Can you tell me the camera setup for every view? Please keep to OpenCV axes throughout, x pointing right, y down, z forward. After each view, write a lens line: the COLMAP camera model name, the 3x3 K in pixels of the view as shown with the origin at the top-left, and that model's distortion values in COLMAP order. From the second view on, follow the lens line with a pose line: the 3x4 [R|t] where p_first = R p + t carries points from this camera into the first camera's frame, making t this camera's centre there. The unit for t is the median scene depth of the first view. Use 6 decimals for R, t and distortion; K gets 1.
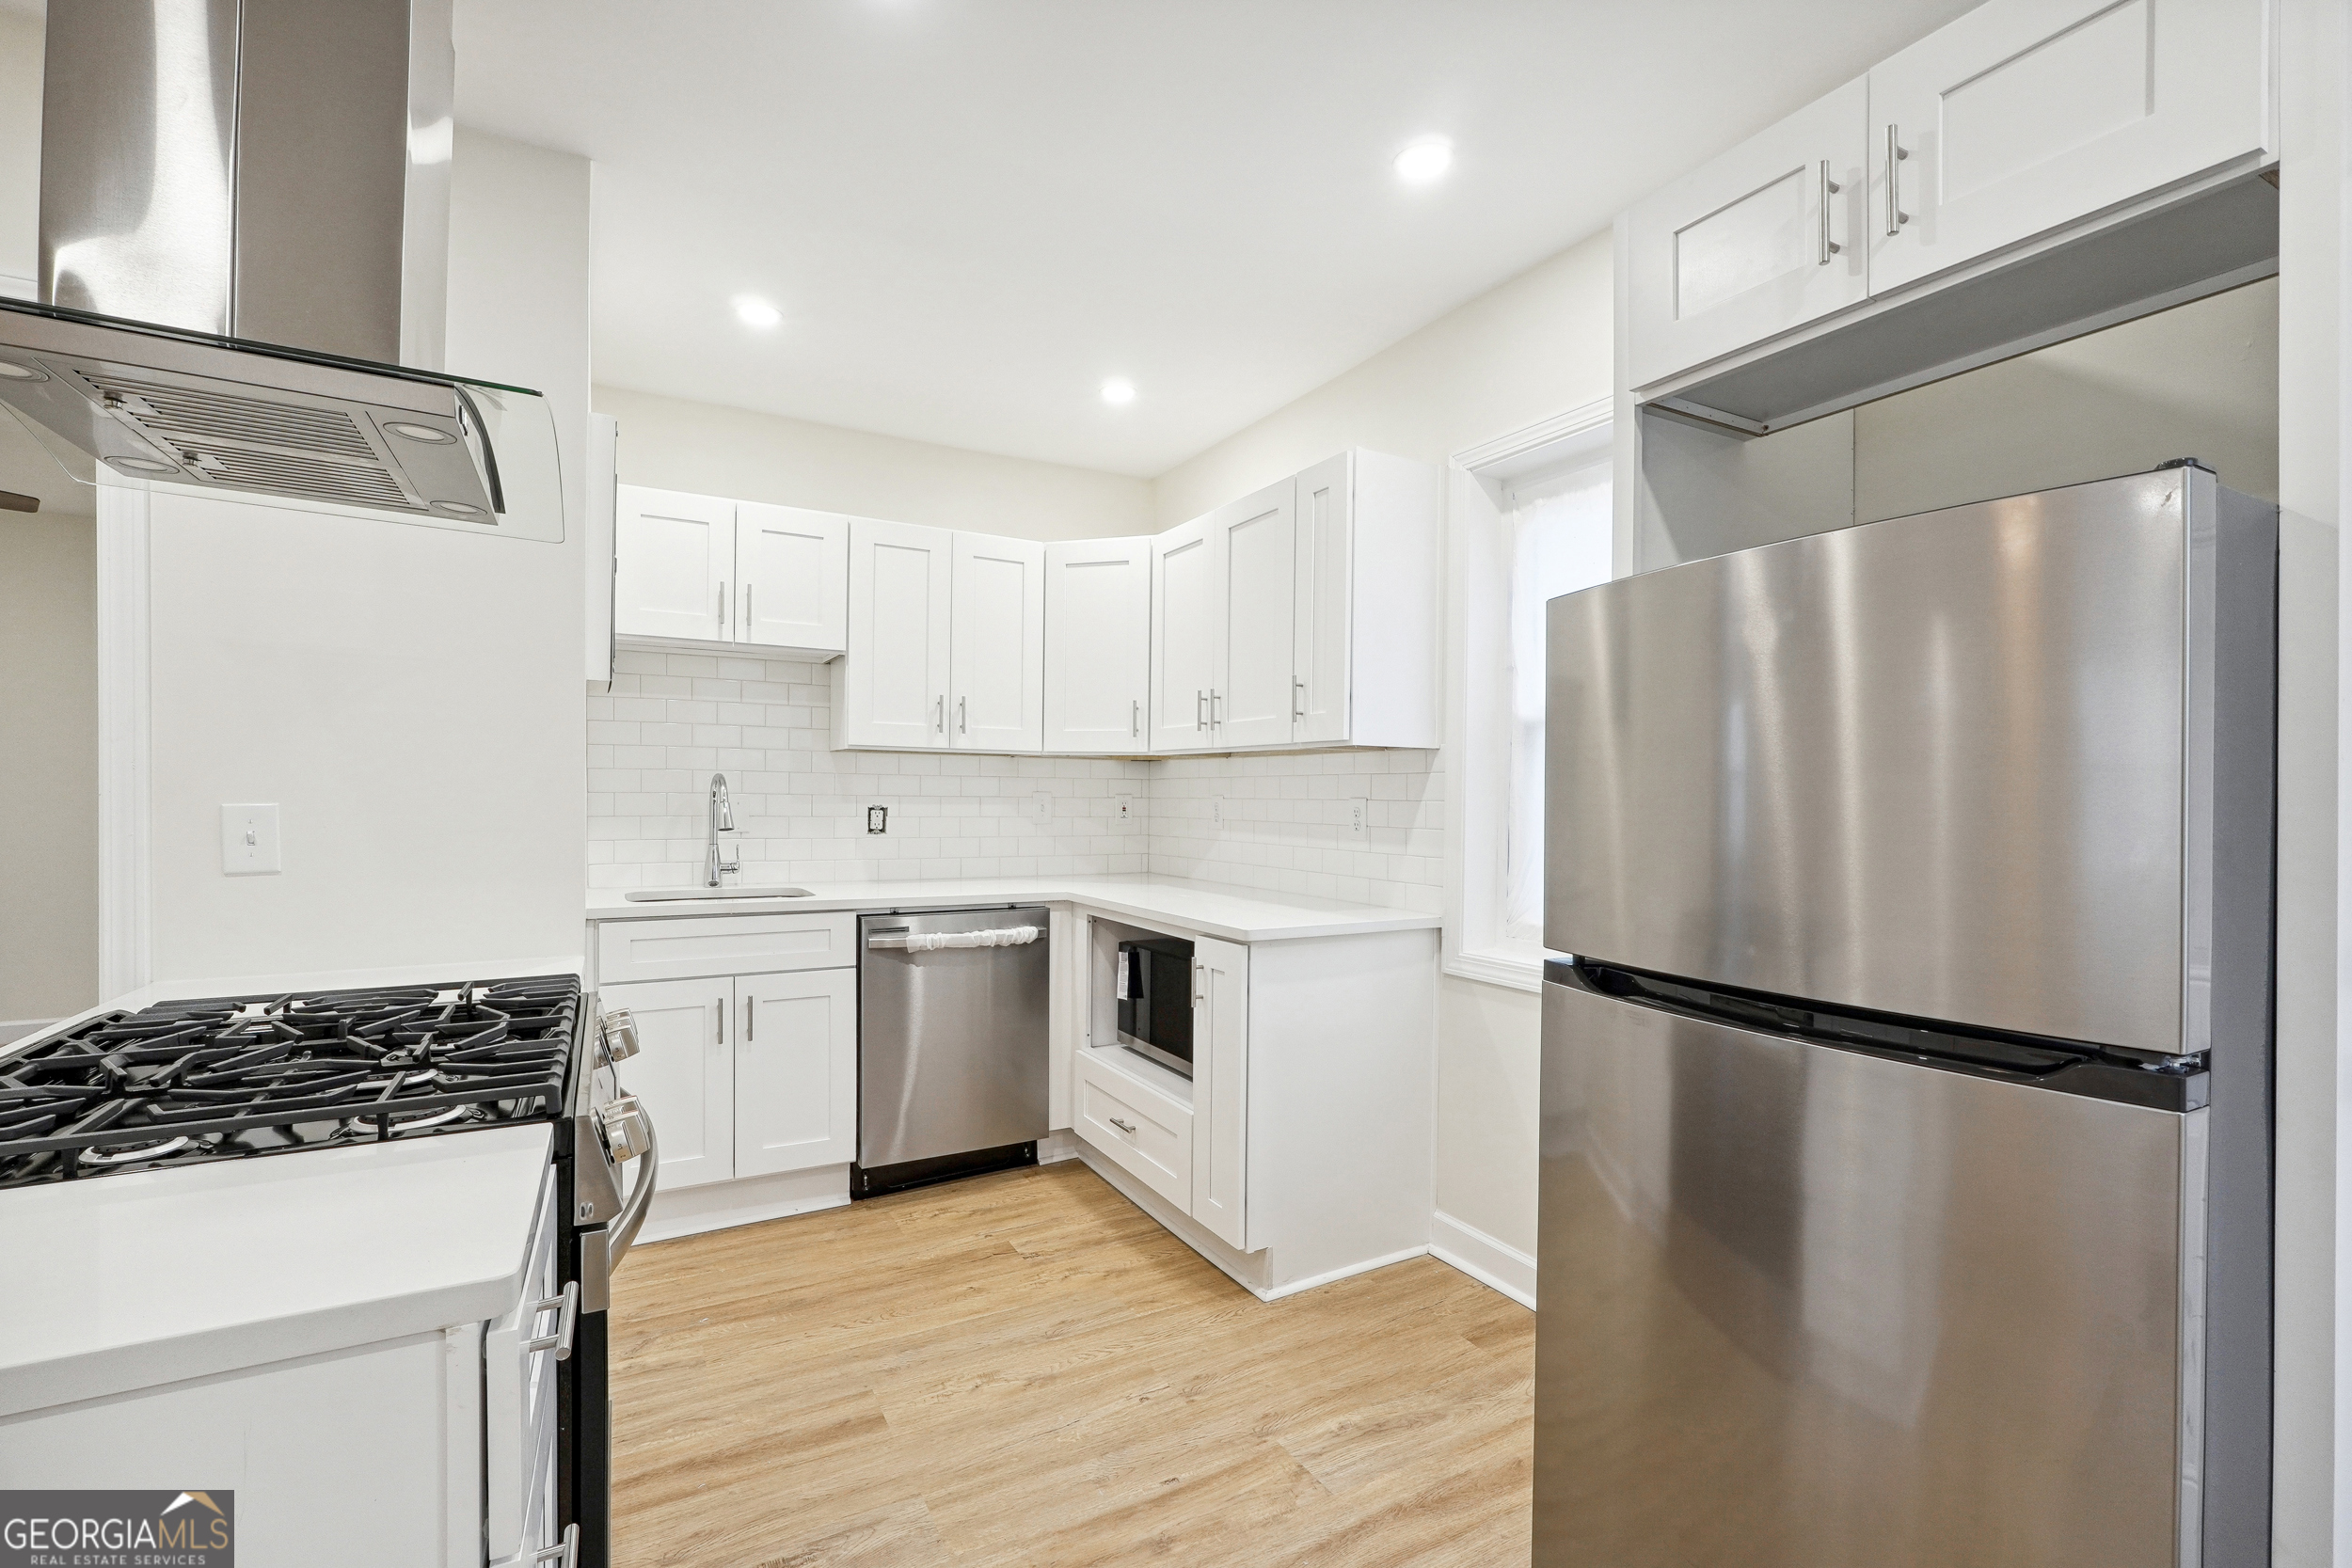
lens RADIAL K [[1032.5, 0, 1168.2], [0, 1032.5, 797.2], [0, 0, 1]] dist [-0.026551, 0.013925]
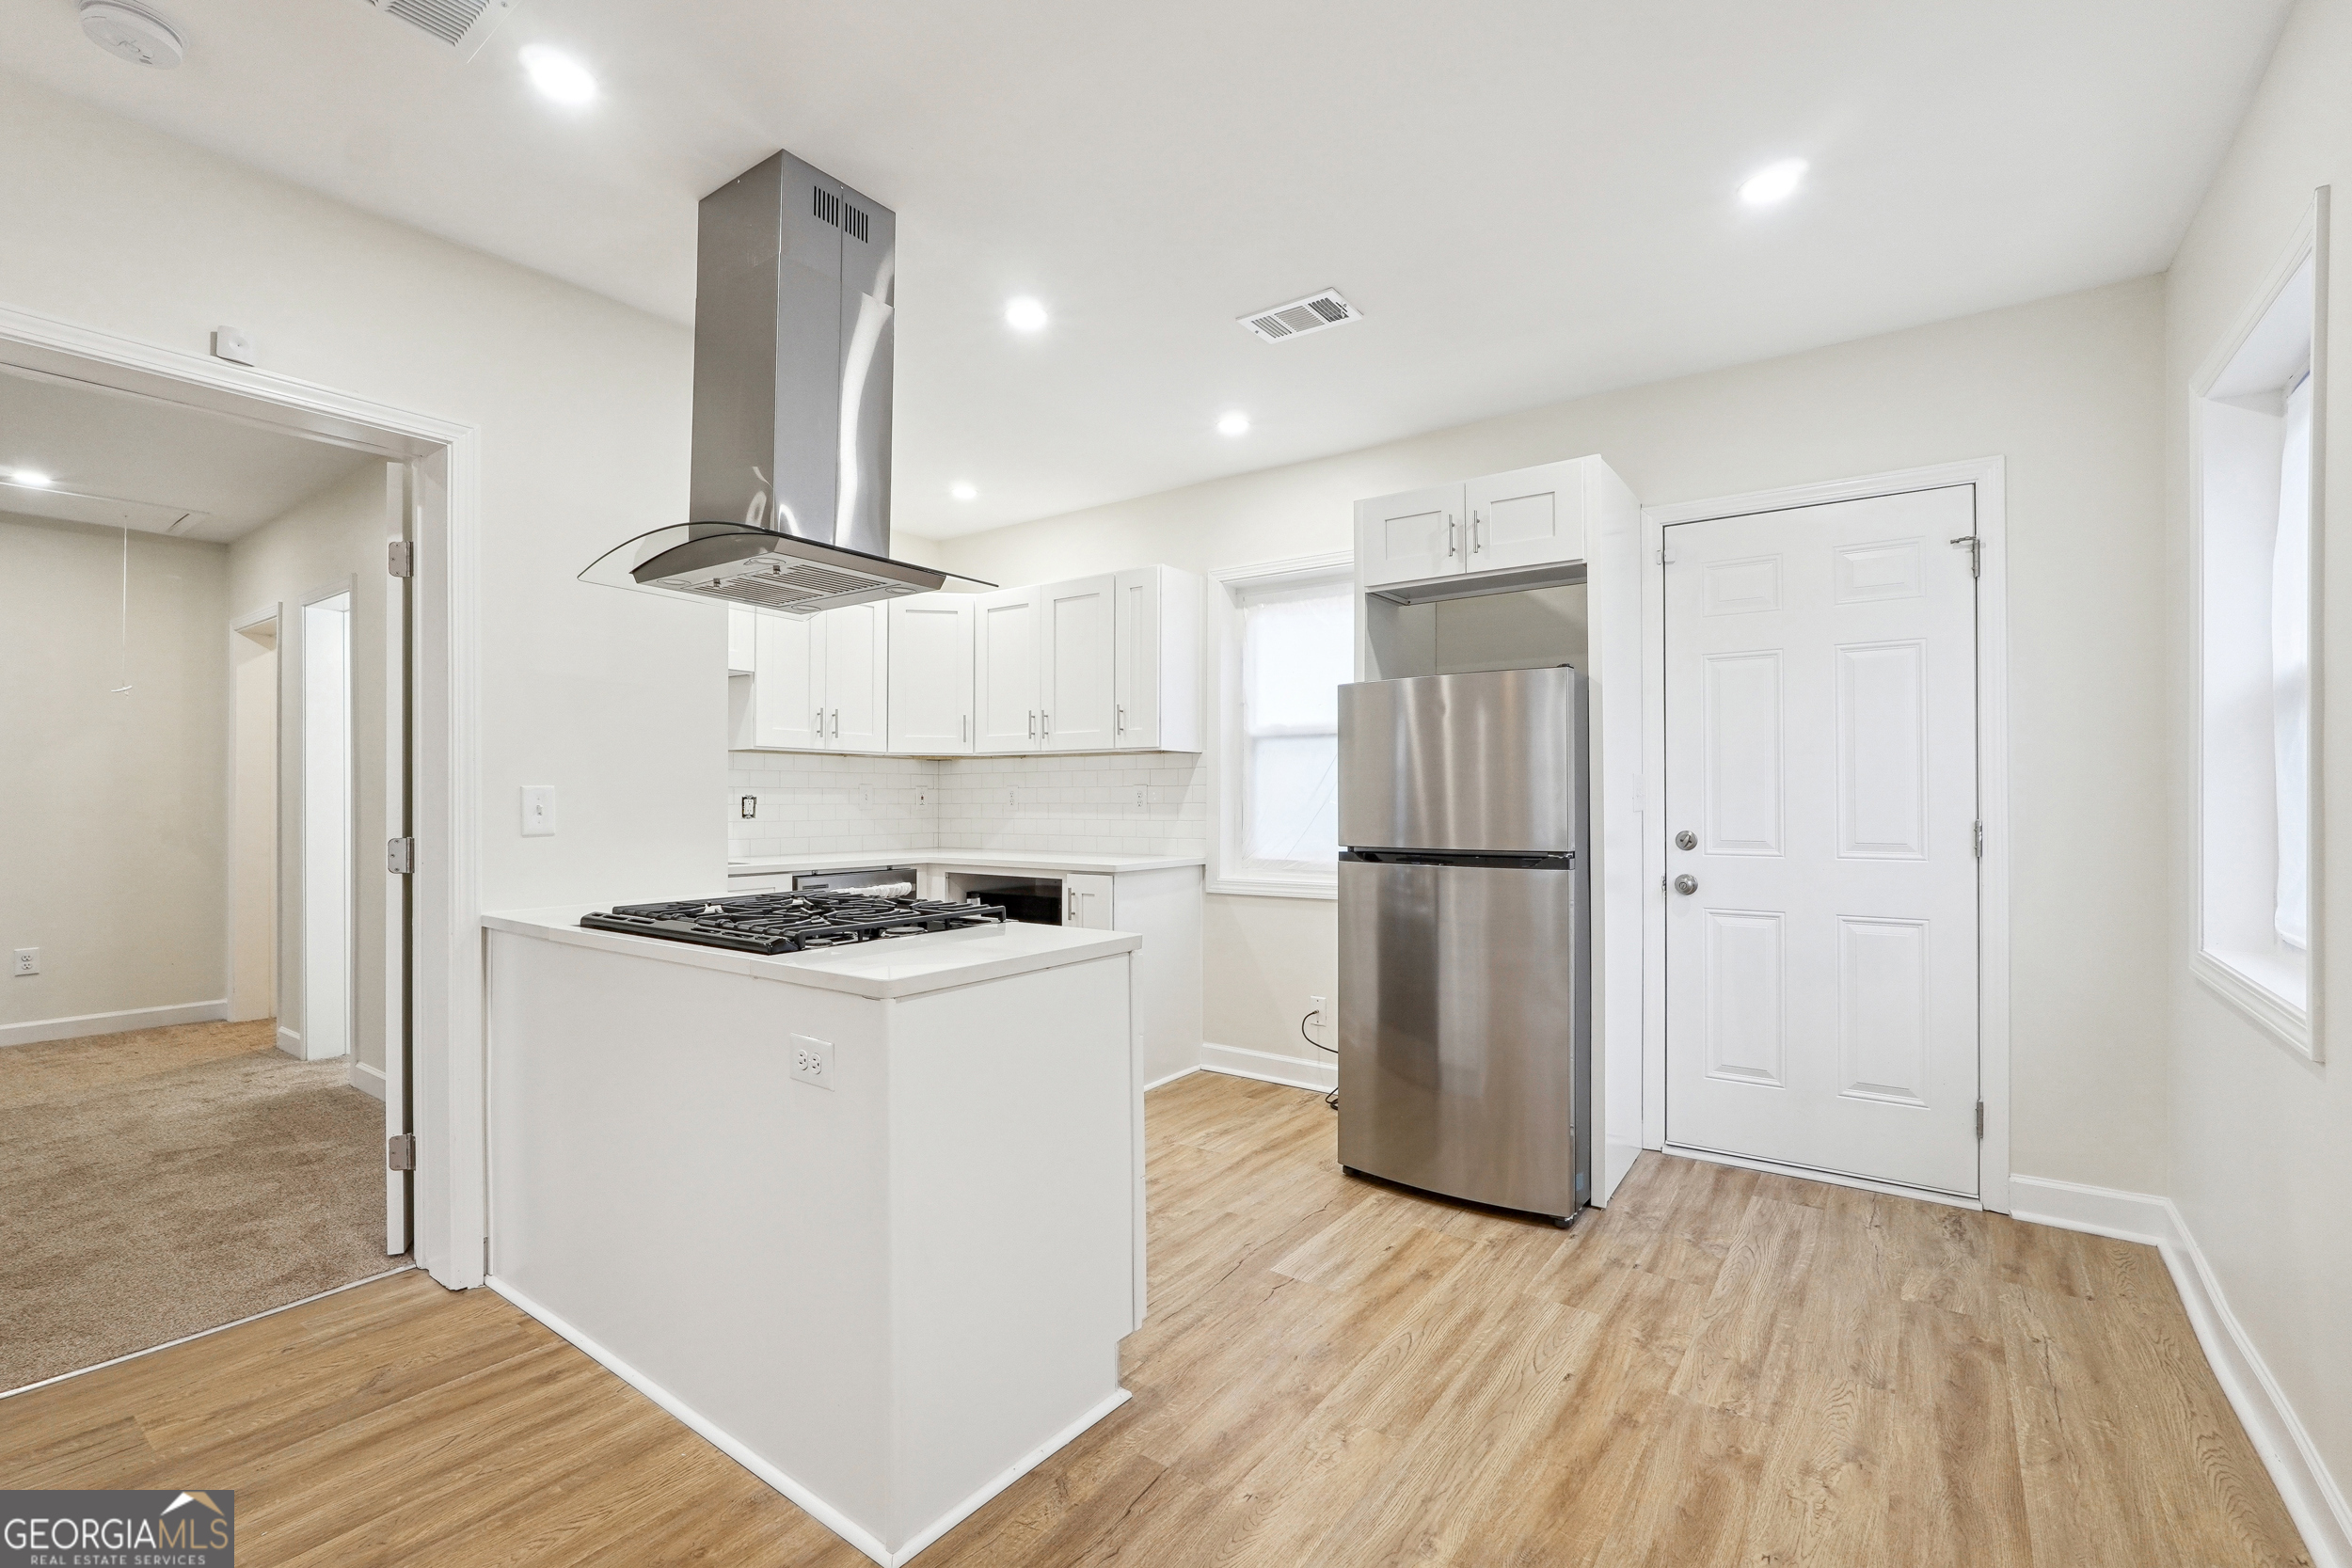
lens RADIAL K [[1003.3, 0, 1173.7], [0, 1003.3, 790.7], [0, 0, 1]] dist [-0.000972, -0.000444]
pose [[0.909026, -0.008768, 0.416648, -0.427747], [0.011946, 0.999916, -0.005021, 0.019309], [-0.416569, 0.009541, 0.909054, -0.399676]]
